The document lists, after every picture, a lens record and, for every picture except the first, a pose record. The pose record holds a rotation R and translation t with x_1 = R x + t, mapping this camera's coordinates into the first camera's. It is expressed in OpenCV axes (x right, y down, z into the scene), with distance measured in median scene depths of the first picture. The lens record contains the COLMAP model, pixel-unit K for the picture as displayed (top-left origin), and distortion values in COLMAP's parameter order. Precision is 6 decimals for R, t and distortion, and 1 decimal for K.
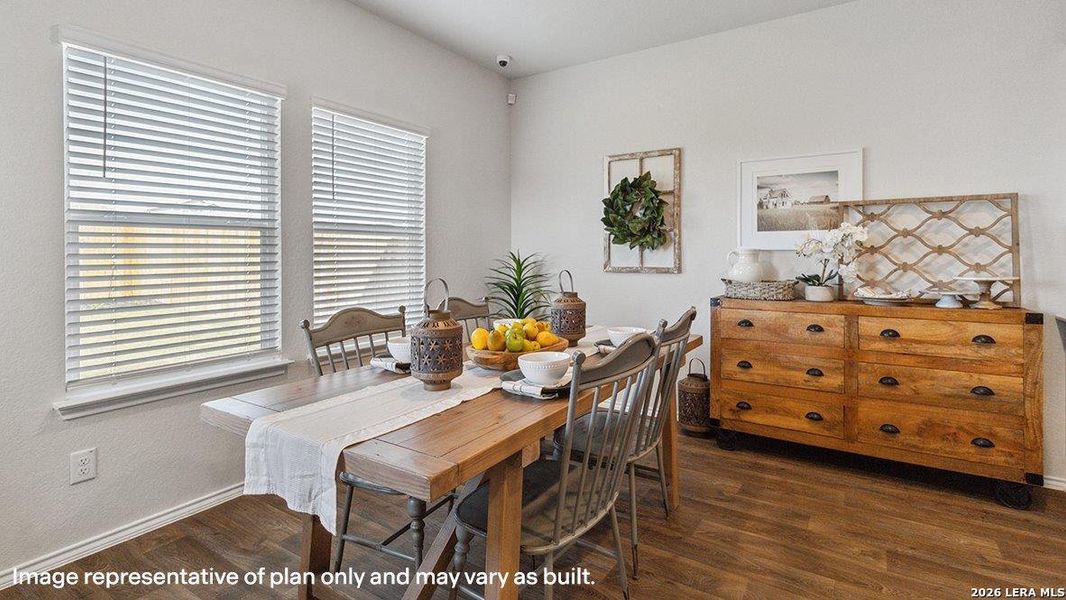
lens RADIAL K [[498.5, 0, 543.4], [0, 498.5, 295.5], [0, 0, 1]] dist [-0.009160, -0.001548]
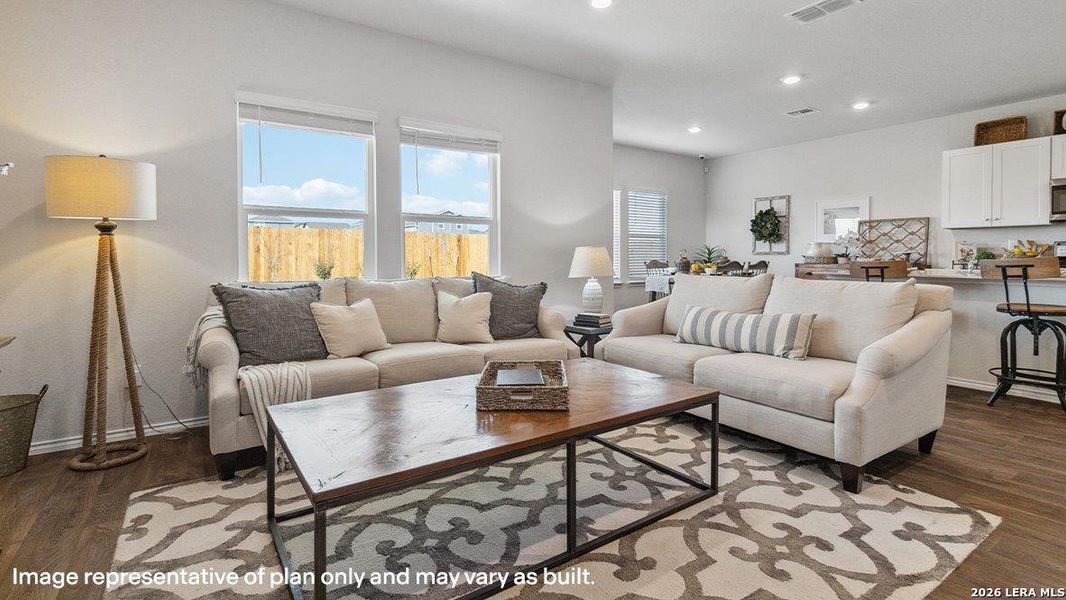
lens RADIAL K [[498.5, 0, 536.8], [0, 498.5, 259.7], [0, 0, 1]] dist [-0.009160, -0.001548]
pose [[0.918570, -0.001615, -0.395256, 0.123708], [-0.024707, 0.997802, -0.061495, 0.133560], [0.394486, 0.066253, 0.916510, -1.339564]]
